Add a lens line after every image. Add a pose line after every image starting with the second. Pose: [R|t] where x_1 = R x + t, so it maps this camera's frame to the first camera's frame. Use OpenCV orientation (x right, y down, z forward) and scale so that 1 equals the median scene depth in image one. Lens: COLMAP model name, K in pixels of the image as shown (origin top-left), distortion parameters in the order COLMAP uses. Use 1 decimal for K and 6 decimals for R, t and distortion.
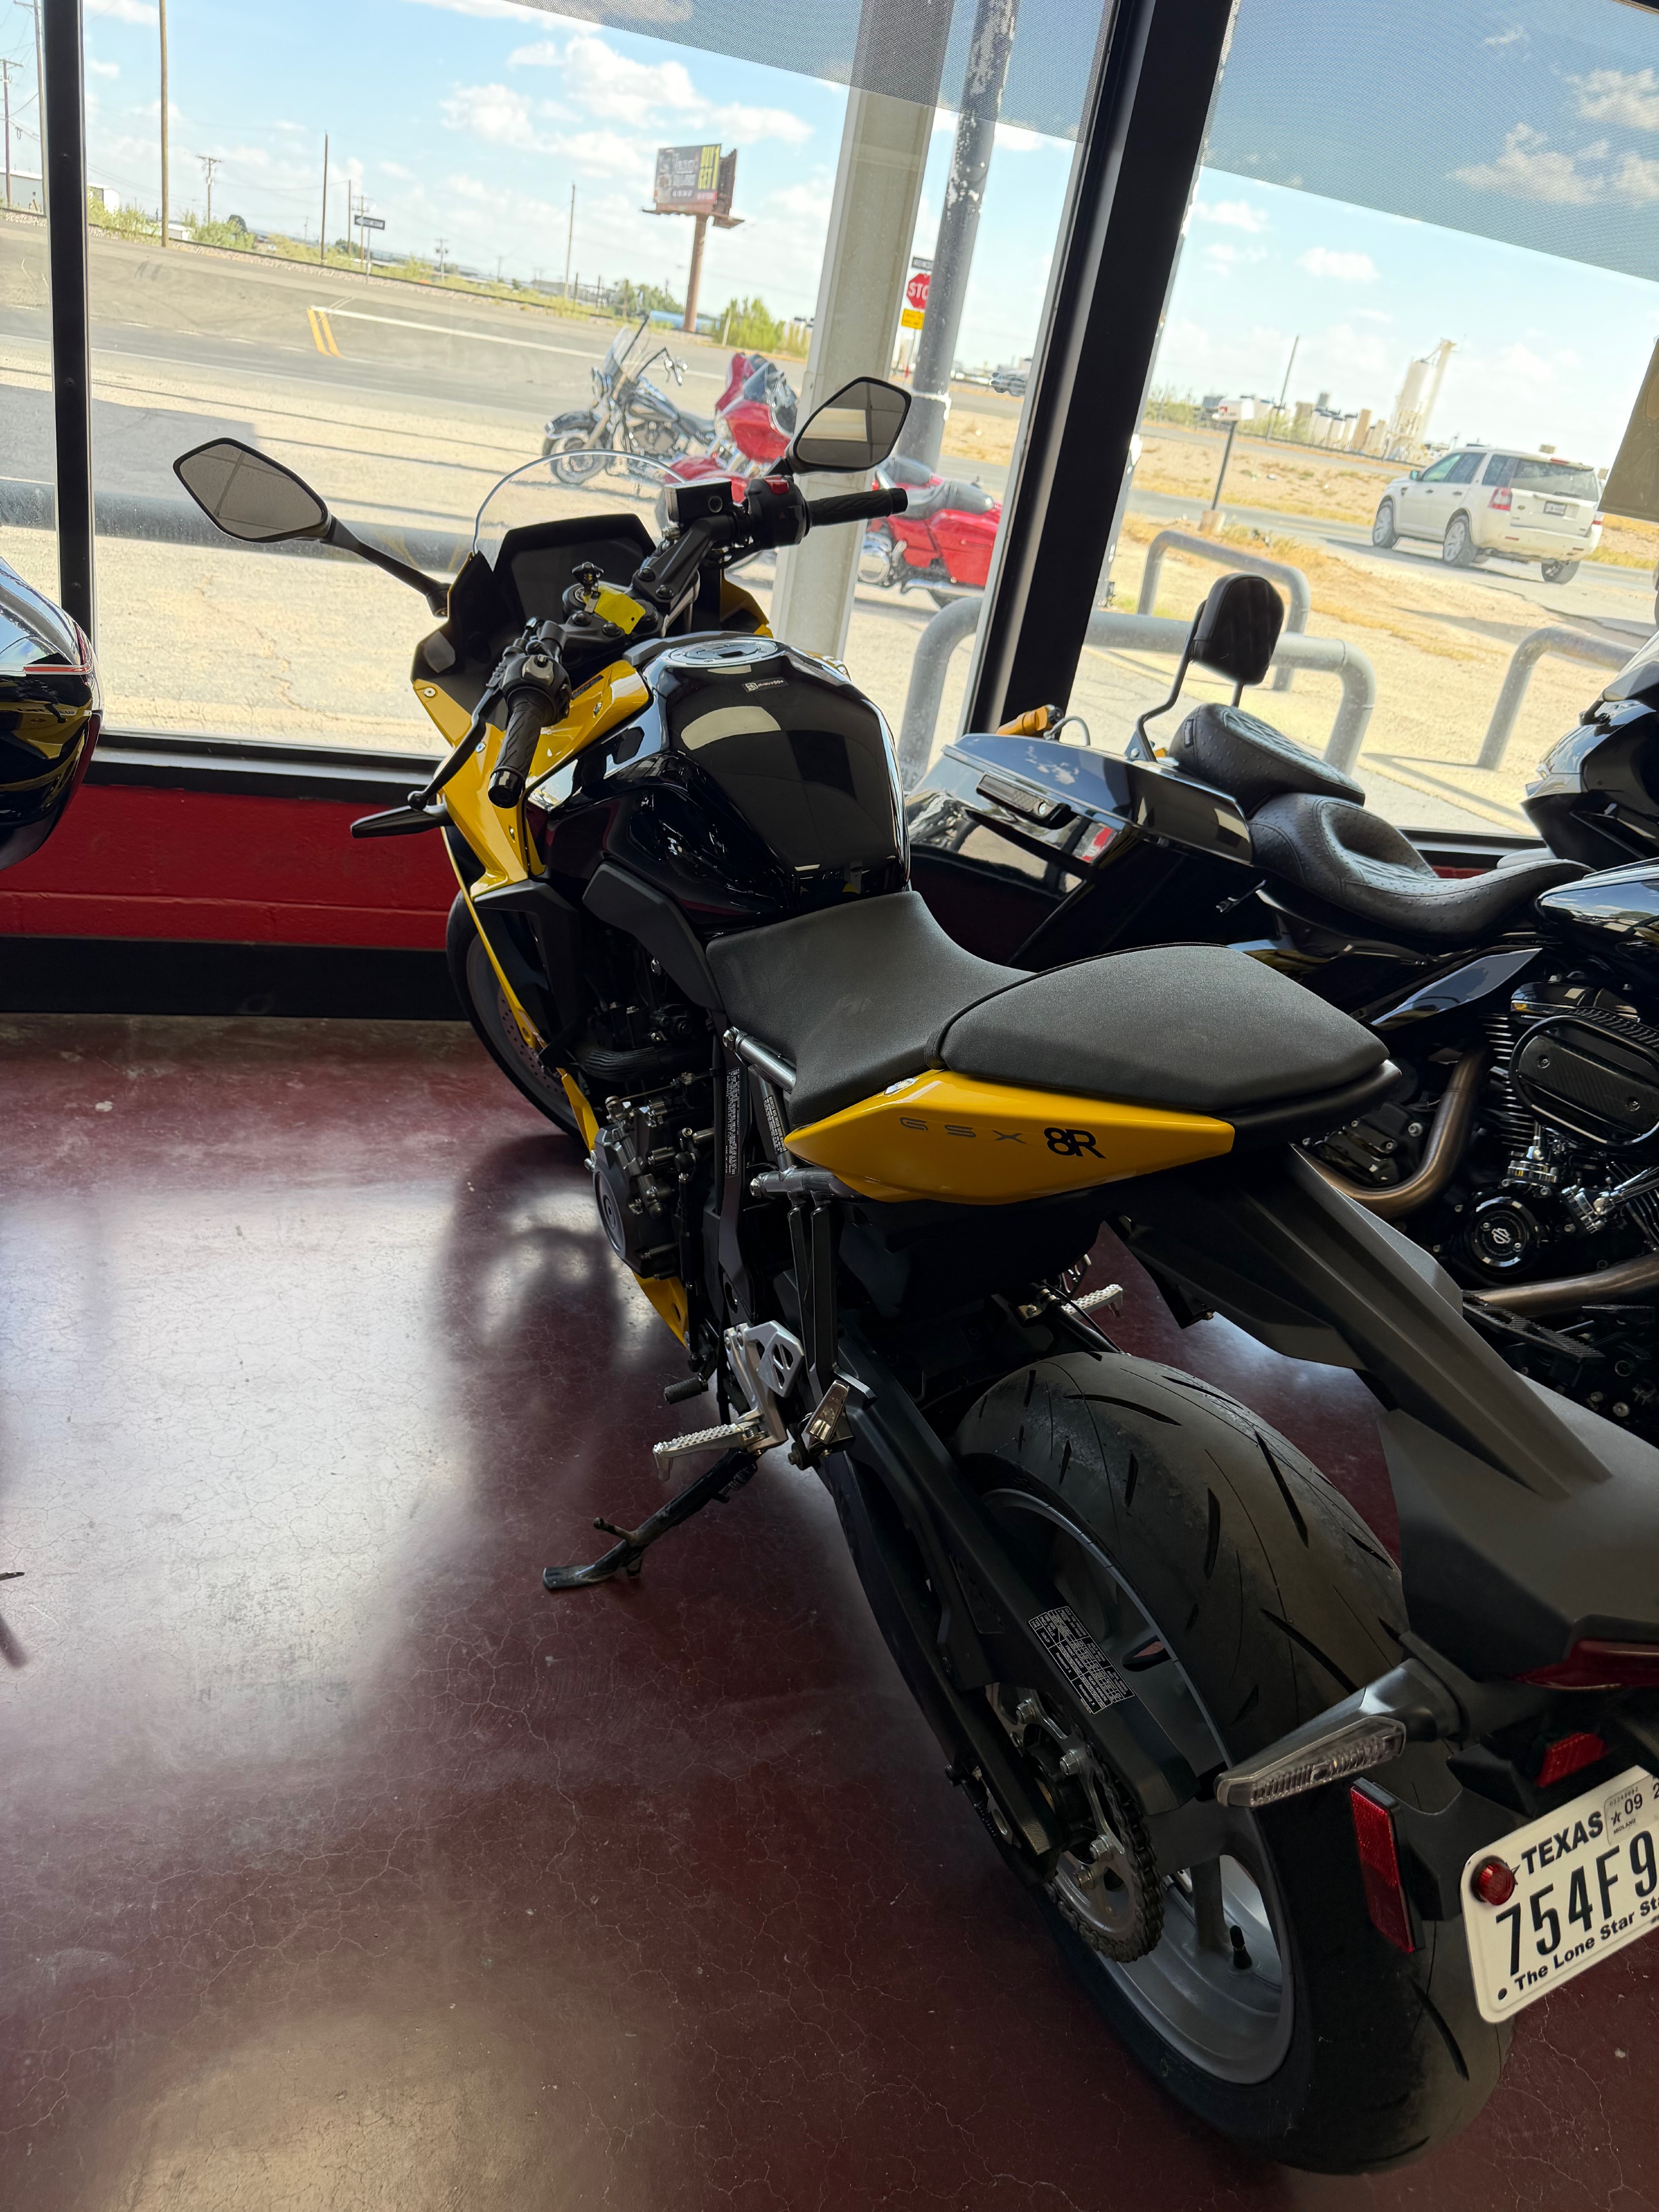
lens RADIAL K [[1604.6, 0, 829.5], [0, 1604.6, 1106.0], [0, 0, 1]] dist [0.009452, -0.045360]
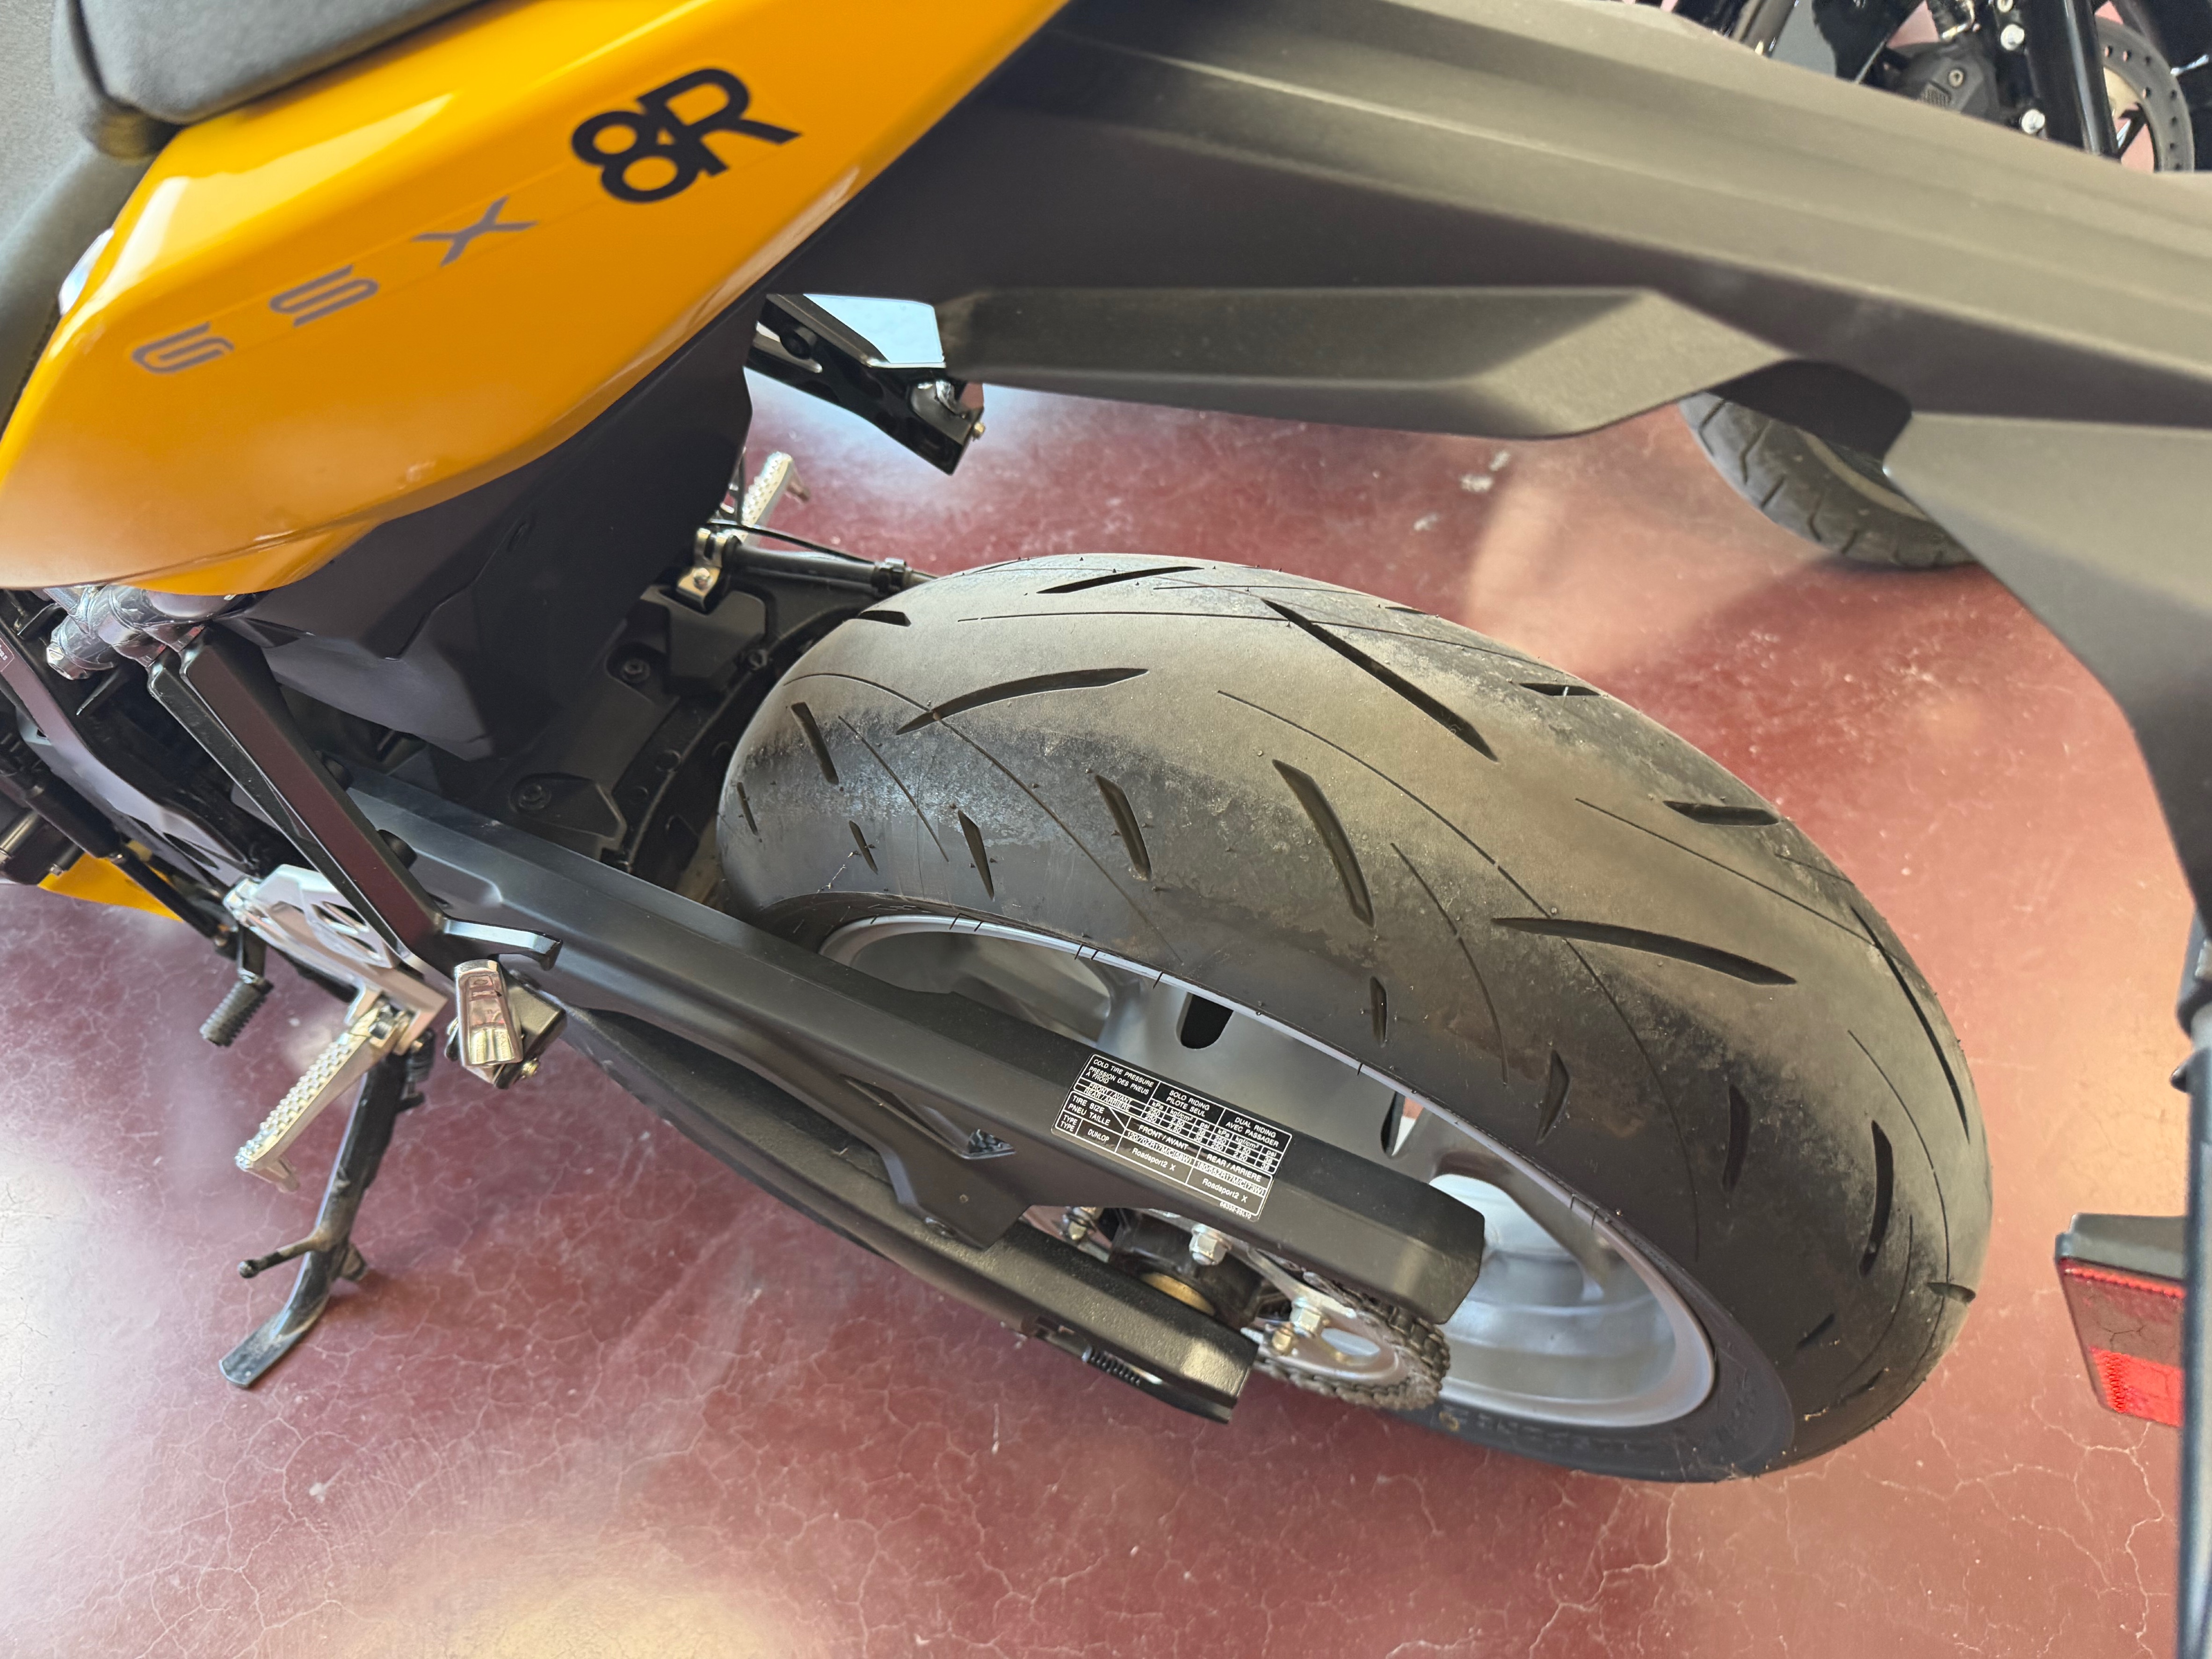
lens RADIAL K [[1604.6, 0, 1116.4], [0, 1604.6, 830.9], [0, 0, 1]] dist [0.009452, -0.045360]
pose [[0.786892, -0.556211, 0.267266, 0.053527], [0.422524, 0.801289, 0.423568, 0.028096], [-0.449750, -0.220376, 0.865540, 0.558699]]
